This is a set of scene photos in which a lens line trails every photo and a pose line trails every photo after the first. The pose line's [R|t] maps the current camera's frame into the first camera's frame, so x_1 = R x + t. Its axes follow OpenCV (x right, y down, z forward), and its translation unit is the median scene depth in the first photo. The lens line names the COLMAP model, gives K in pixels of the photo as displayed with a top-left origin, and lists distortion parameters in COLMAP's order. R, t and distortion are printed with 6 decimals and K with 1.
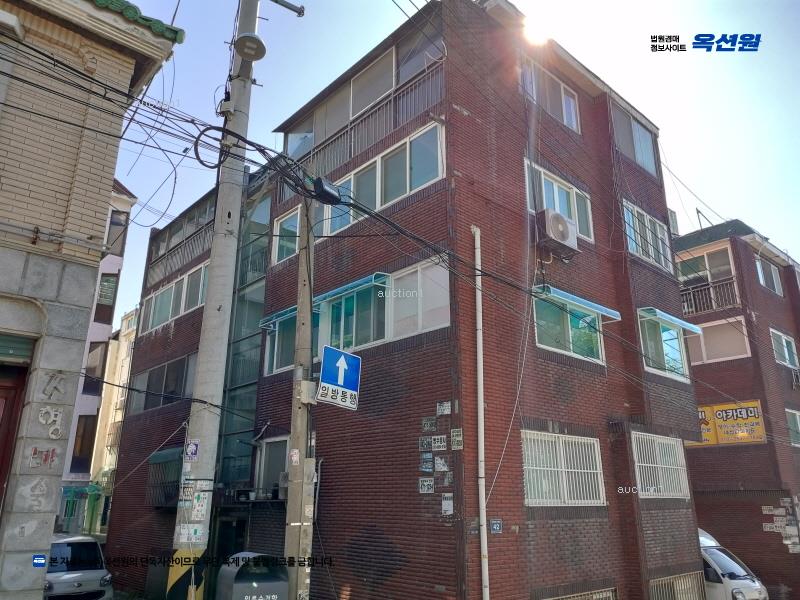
lens RADIAL K [[603.8, 0, 400.0], [0, 603.8, 300.0], [0, 0, 1]] dist [0.063297, -0.073636]
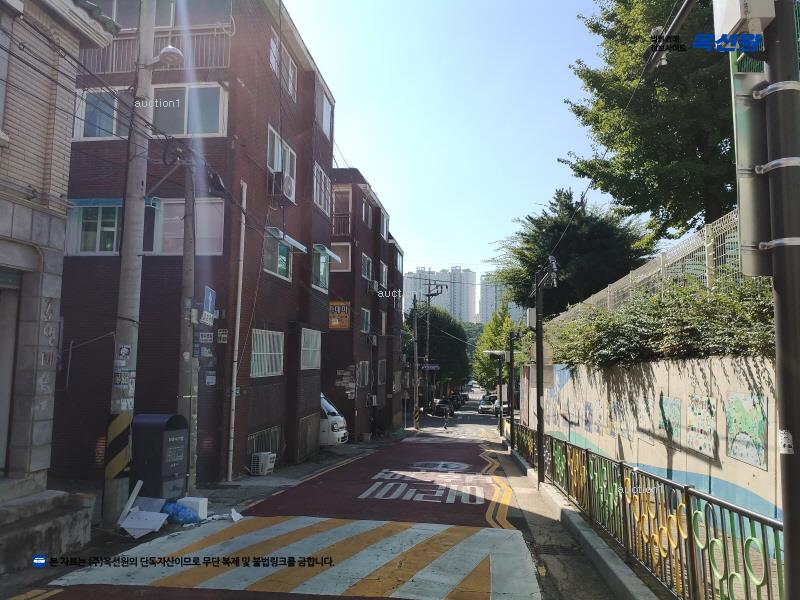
lens RADIAL K [[603.8, 0, 400.0], [0, 603.8, 300.0], [0, 0, 1]] dist [0.063297, -0.073636]
pose [[0.759559, 0.071249, 0.646524, -0.523232], [-0.214292, 0.965901, 0.145311, -0.154434], [-0.614125, -0.248917, 0.748926, -0.324973]]
